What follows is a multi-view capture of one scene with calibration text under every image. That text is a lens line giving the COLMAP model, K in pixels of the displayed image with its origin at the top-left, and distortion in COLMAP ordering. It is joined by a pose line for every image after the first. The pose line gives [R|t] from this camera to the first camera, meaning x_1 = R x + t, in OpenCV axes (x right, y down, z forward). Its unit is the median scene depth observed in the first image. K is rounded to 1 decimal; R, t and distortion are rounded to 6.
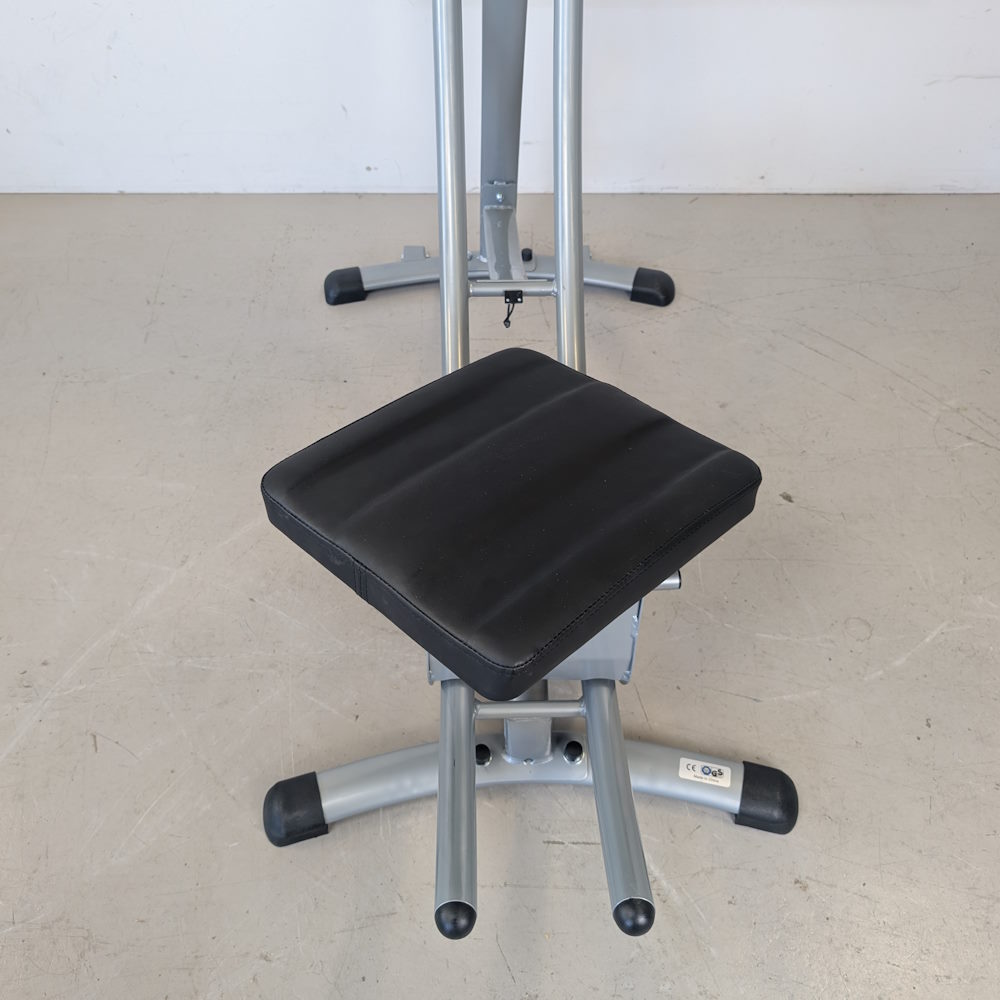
lens RADIAL K [[927.3, 0, 491.0], [0, 927.3, 492.6], [0, 0, 1]] dist [-0.002167, 0.000000]
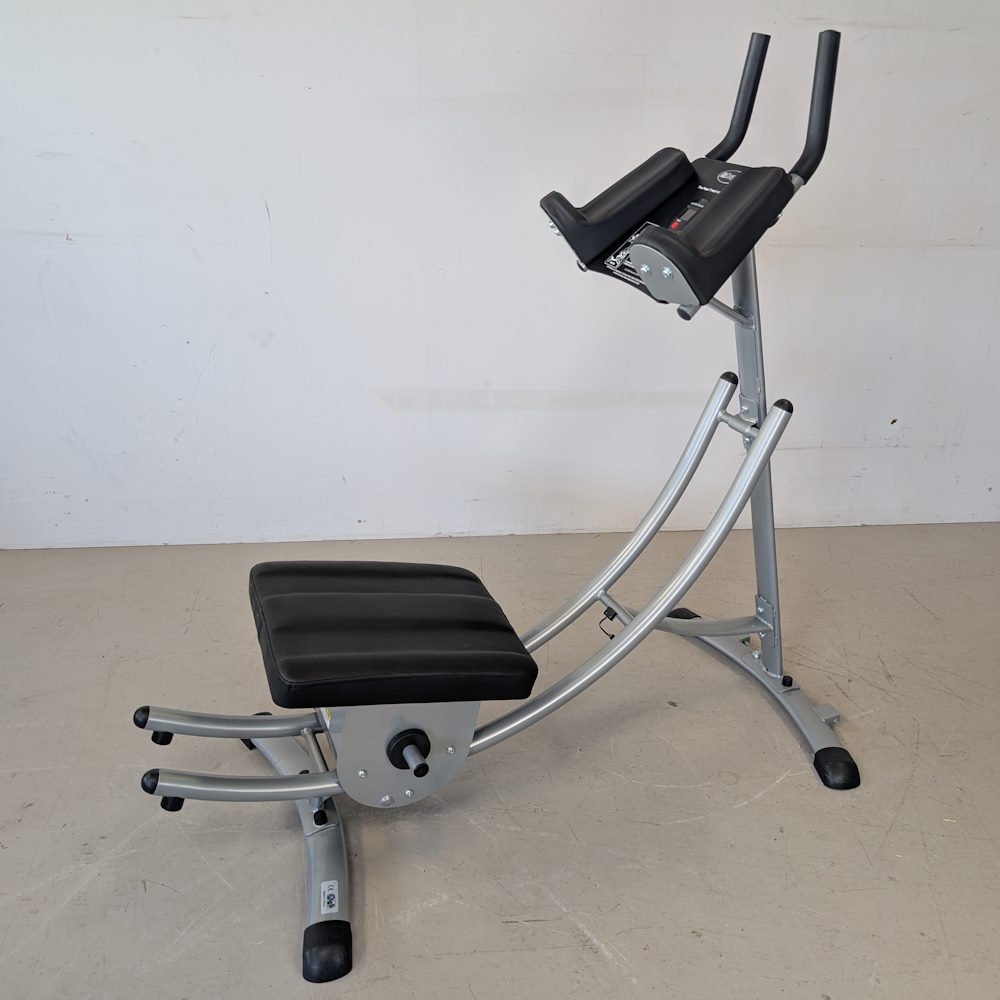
lens RADIAL K [[927.3, 0, 548.7], [0, 927.3, 491.4], [0, 0, 1]] dist [-0.002167, 0.000000]
pose [[0.993364, -0.020163, 0.113234, -0.012998], [0.069505, 0.889642, -0.451337, 0.373994], [-0.091638, 0.456212, 0.885140, -0.382503]]
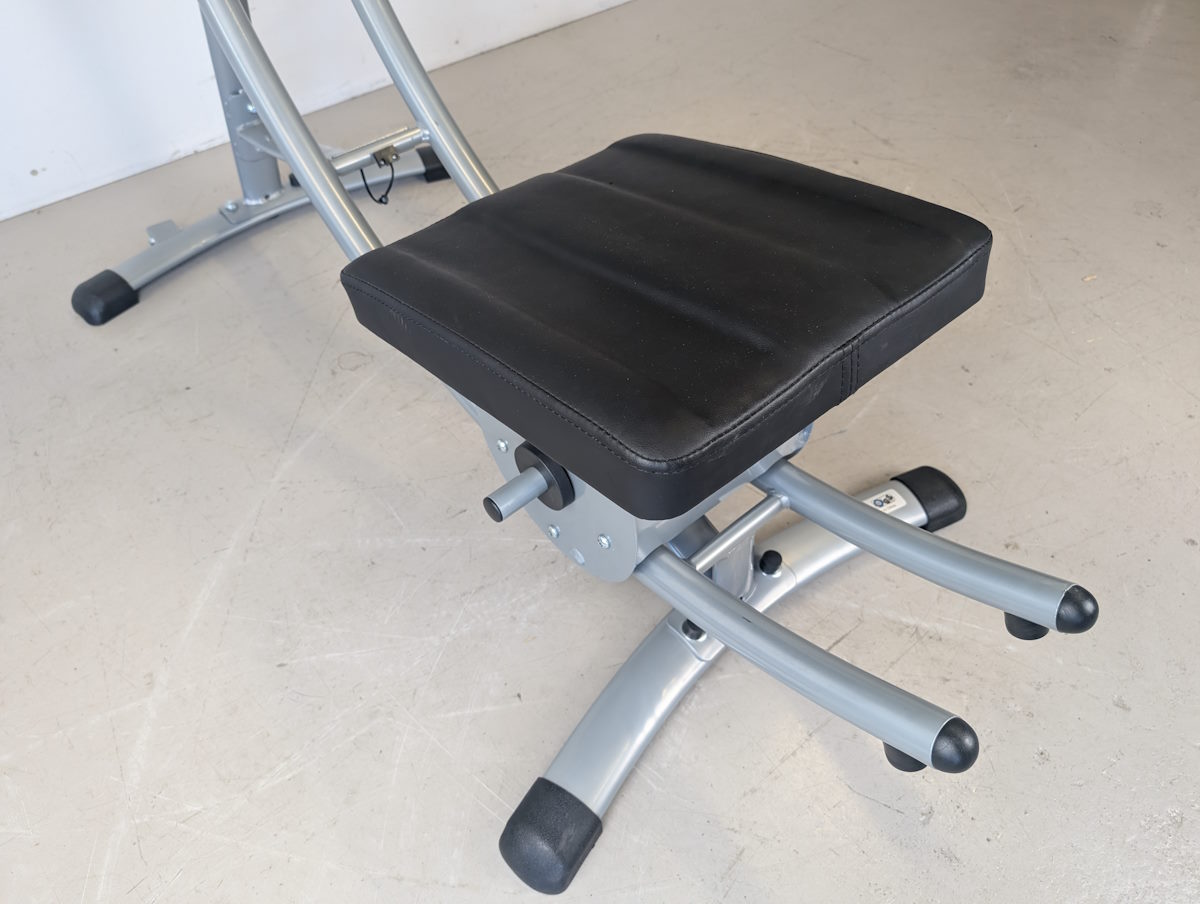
lens RADIAL K [[847.1, 0, 576.1], [0, 847.1, 453.5], [0, 0, 1]] dist [-0.011596, 0.013624]
pose [[0.772887, -0.481290, 0.413528, -0.285309], [0.493170, 0.865691, 0.085808, 0.031700], [-0.399286, 0.137619, 0.906439, 0.307730]]
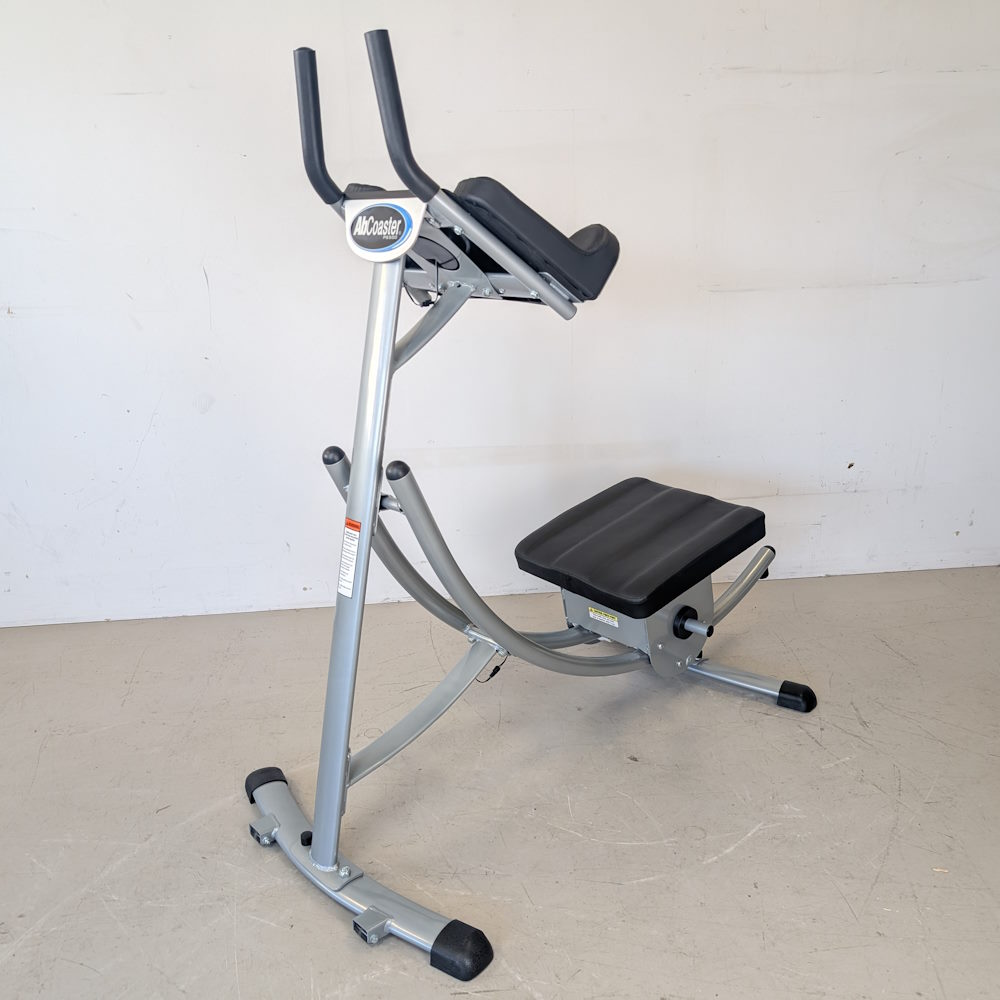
lens RADIAL K [[927.3, 0, 493.0], [0, 927.3, 491.8], [0, 0, 1]] dist [-0.002167, 0.000000]
pose [[0.994332, -0.048240, 0.094746, 0.025050], [0.092252, 0.834460, -0.543293, 0.424983], [-0.052853, 0.548954, 0.834180, -0.297372]]
